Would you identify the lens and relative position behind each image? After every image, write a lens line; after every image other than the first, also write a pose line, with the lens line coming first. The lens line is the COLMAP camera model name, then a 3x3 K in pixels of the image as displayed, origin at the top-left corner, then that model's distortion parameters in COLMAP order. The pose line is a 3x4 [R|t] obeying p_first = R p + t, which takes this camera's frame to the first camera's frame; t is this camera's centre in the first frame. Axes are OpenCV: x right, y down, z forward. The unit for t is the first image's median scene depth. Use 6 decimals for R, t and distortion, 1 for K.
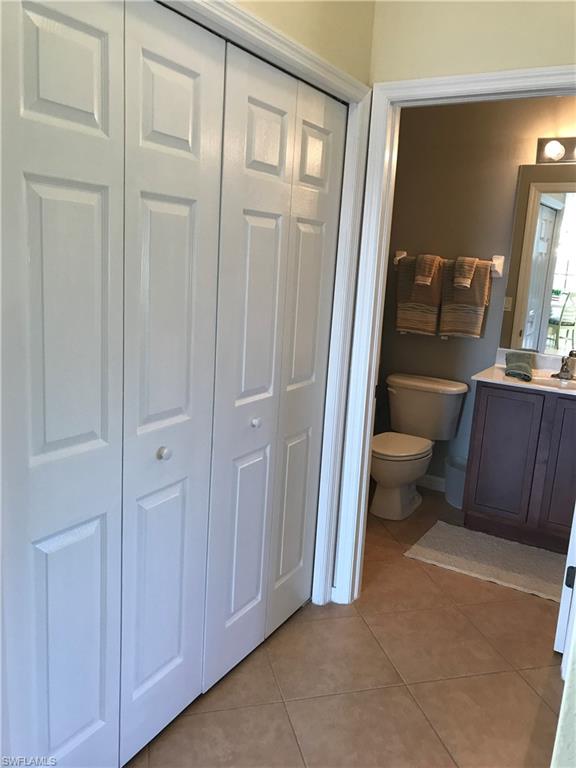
lens RADIAL K [[646.5, 0, 292.9], [0, 646.5, 384.3], [0, 0, 1]] dist [0.047603, -0.015964]
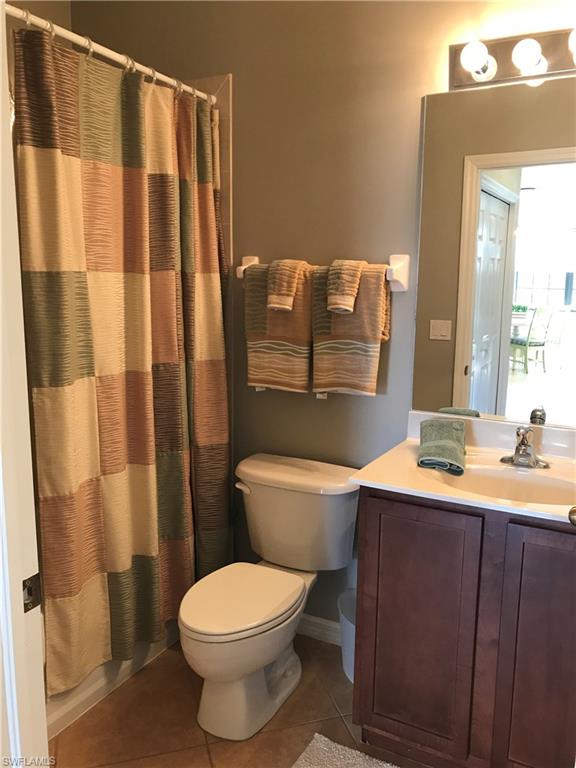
lens RADIAL K [[646.5, 0, 283.2], [0, 646.5, 385.7], [0, 0, 1]] dist [0.047603, -0.015964]
pose [[0.998610, -0.049453, 0.018219, 0.190078], [0.050108, 0.998042, -0.037444, -0.061768], [-0.016331, 0.038305, 0.999133, 0.411894]]
